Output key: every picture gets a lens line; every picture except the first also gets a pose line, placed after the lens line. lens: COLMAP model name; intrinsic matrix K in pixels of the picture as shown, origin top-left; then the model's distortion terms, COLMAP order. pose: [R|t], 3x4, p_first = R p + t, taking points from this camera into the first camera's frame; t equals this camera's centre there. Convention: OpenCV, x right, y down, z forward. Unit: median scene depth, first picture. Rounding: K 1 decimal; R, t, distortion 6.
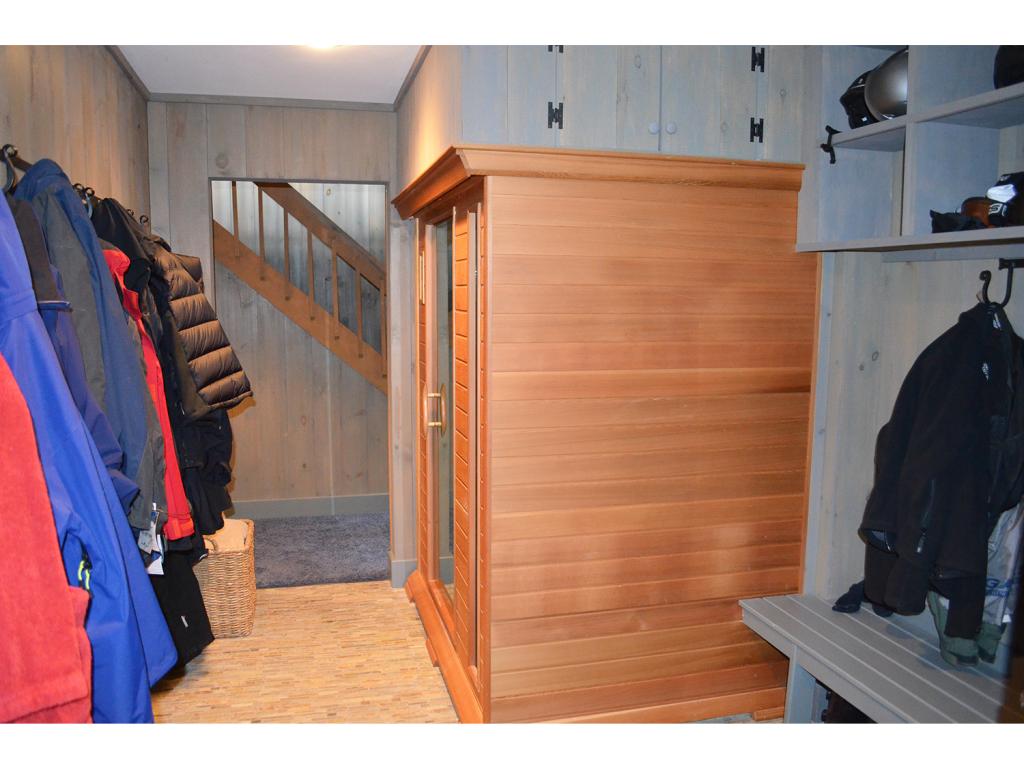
lens RADIAL K [[815.8, 0, 510.8], [0, 815.8, 384.8], [0, 0, 1]] dist [-0.064121, 0.002556]
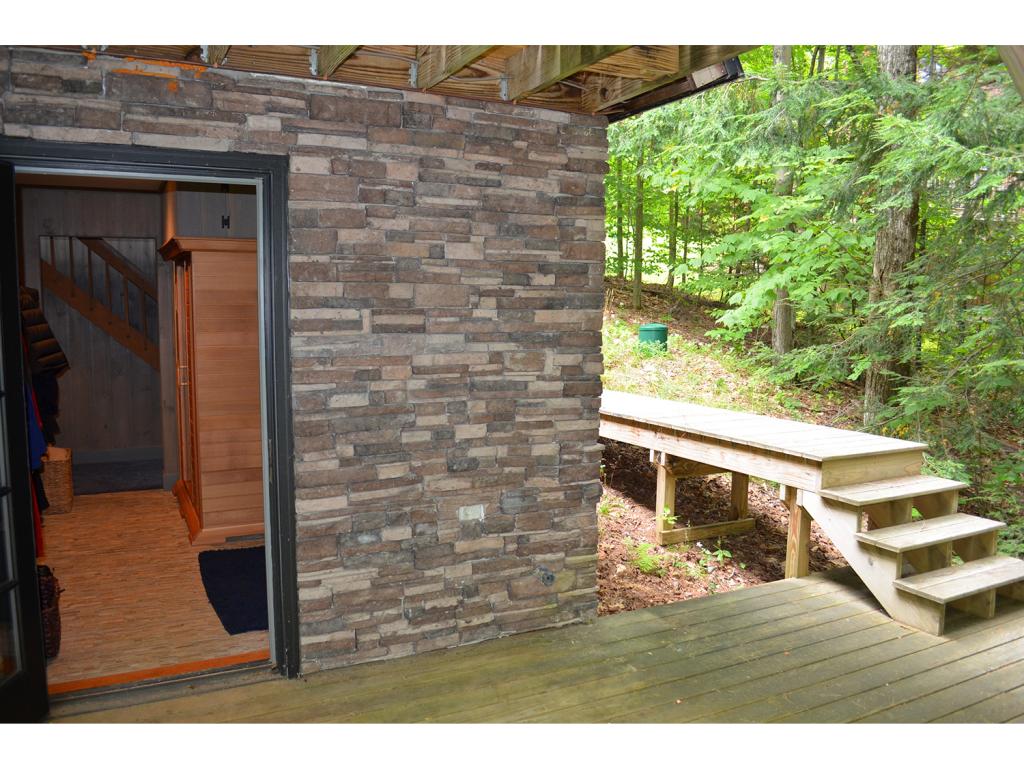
lens RADIAL K [[815.8, 0, 514.4], [0, 815.8, 386.4], [0, 0, 1]] dist [-0.064121, 0.002556]
pose [[0.976901, -0.019884, 0.212767, 0.229526], [0.021340, 0.999762, -0.004547, 0.078844], [-0.212626, 0.008983, 0.977092, -0.818133]]
